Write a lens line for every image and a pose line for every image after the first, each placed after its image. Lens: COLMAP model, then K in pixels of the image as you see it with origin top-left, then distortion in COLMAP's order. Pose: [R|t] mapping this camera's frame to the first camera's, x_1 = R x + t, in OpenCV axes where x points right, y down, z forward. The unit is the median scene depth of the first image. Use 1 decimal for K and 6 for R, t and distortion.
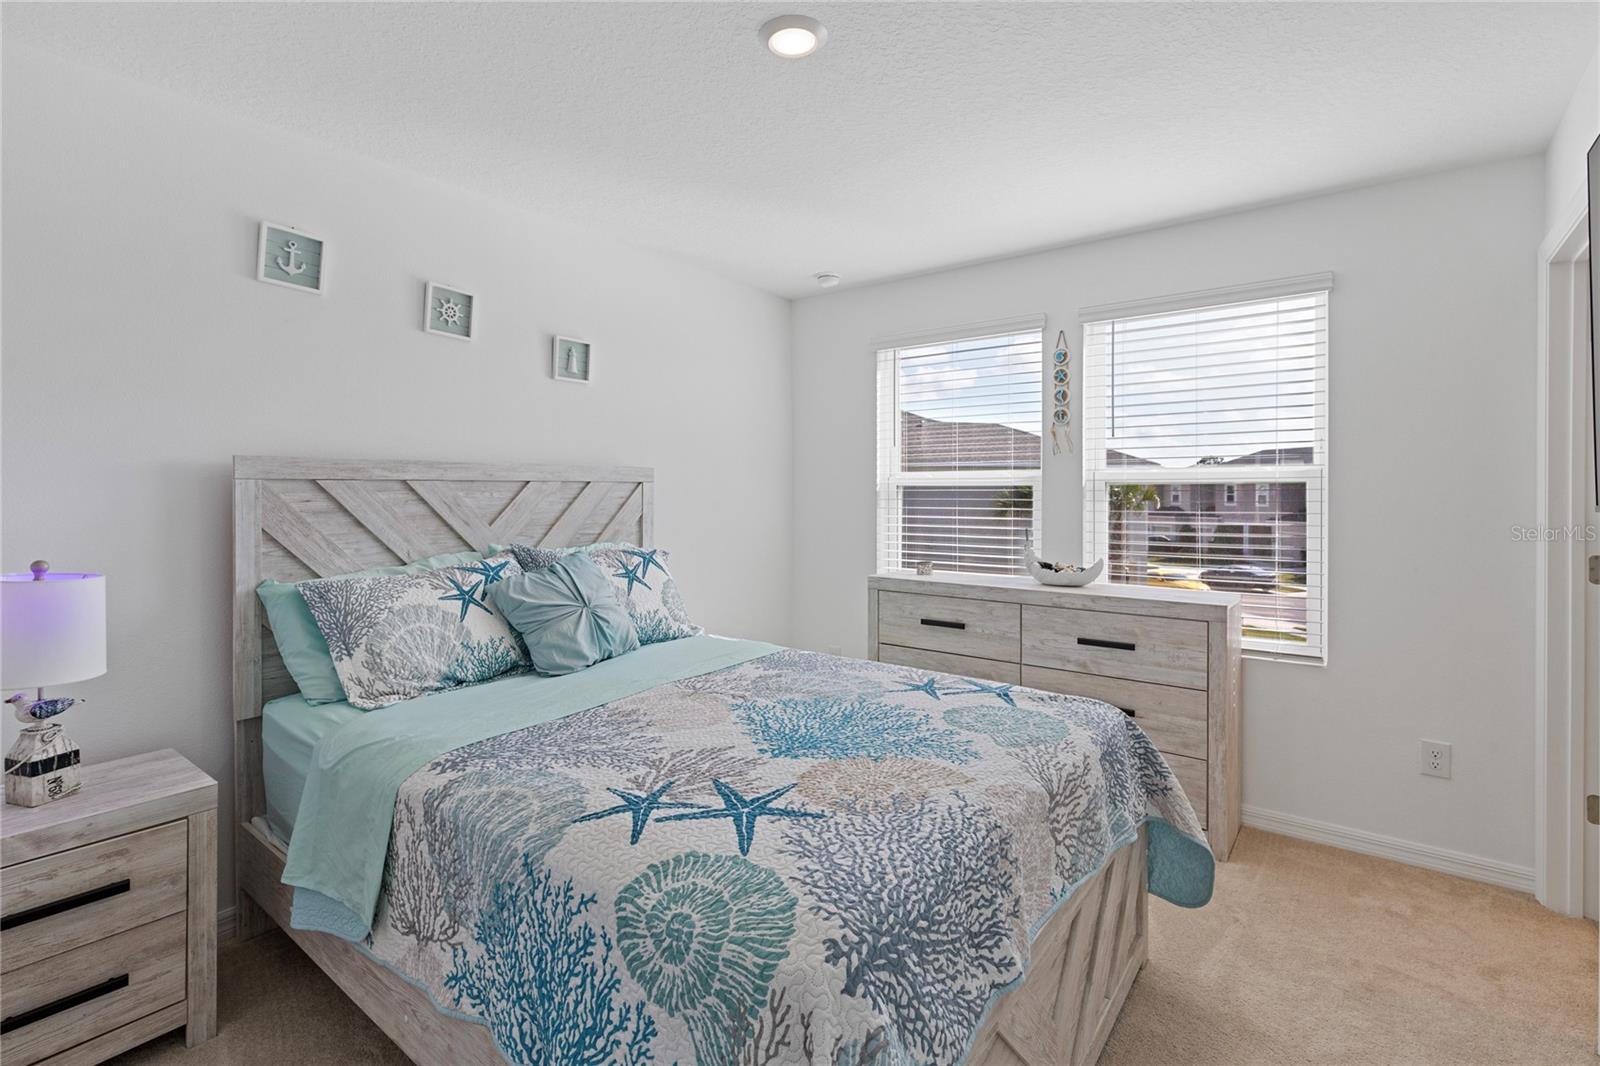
lens RADIAL K [[722.8, 0, 743.1], [0, 722.8, 495.5], [0, 0, 1]] dist [0.005622, -0.000866]
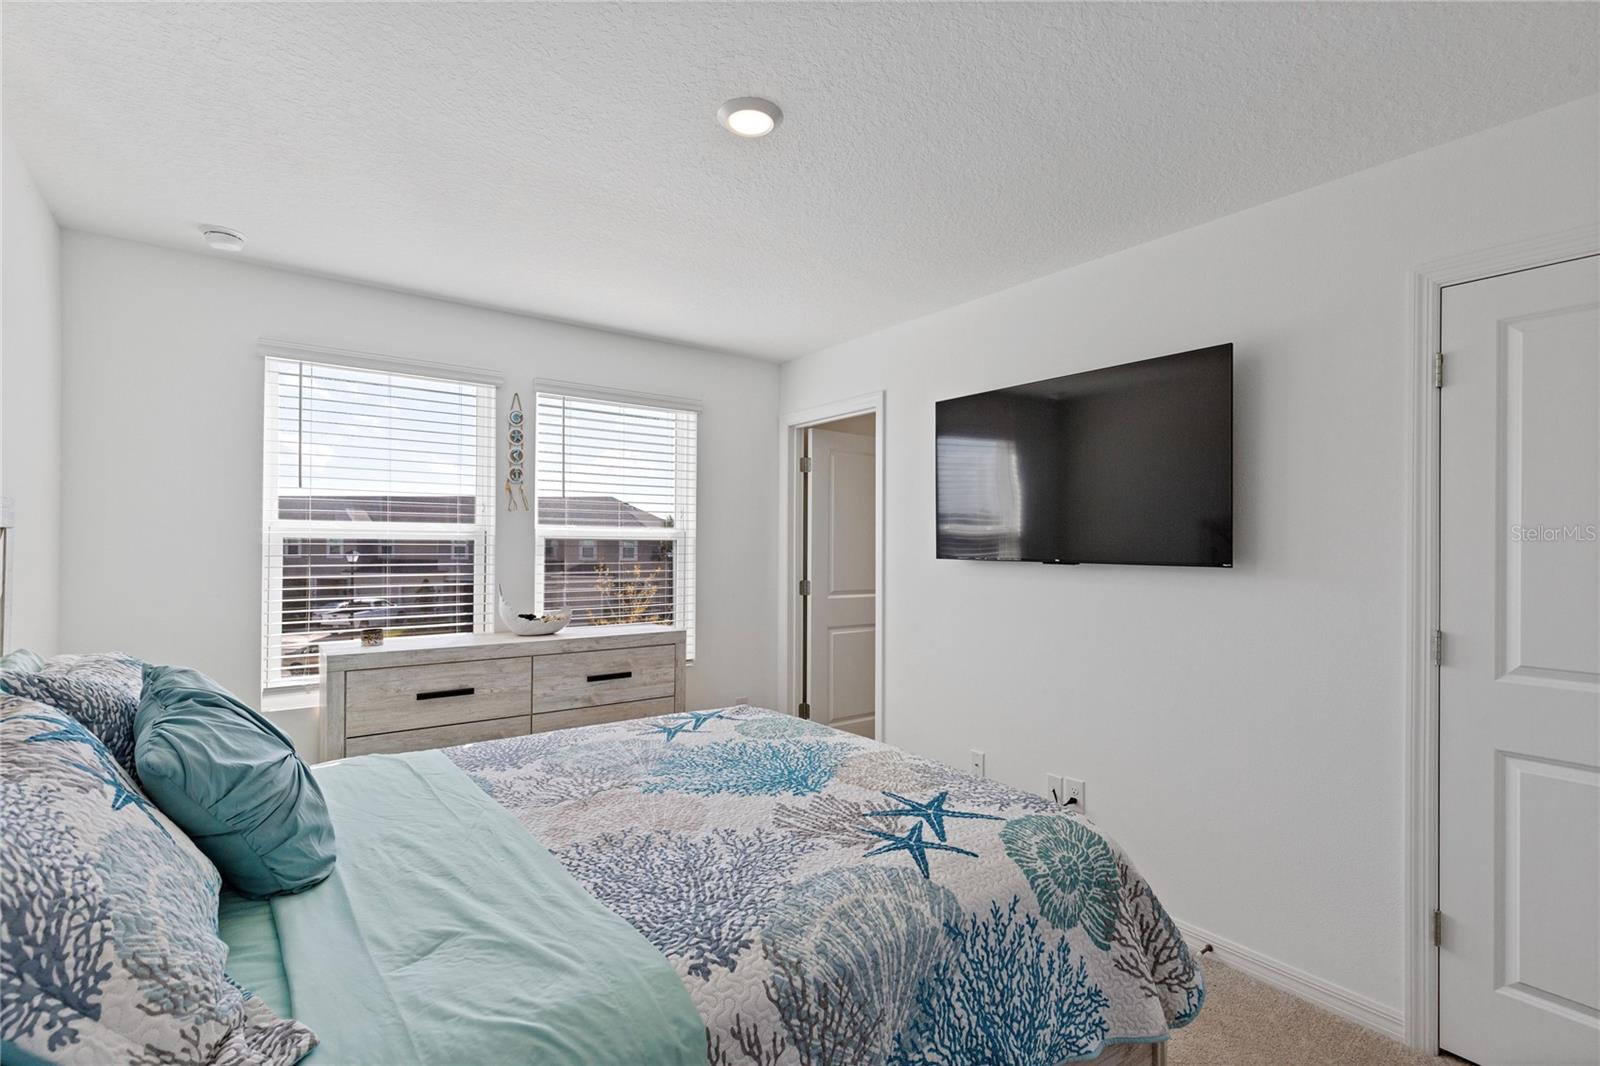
lens RADIAL K [[722.8, 0, 794.2], [0, 722.8, 542.2], [0, 0, 1]] dist [0.005622, -0.000866]
pose [[0.272526, 0.006100, 0.962129, -1.006184], [-0.001050, 0.999981, -0.006043, -0.012906], [-0.962148, 0.000636, 0.272527, 0.715264]]
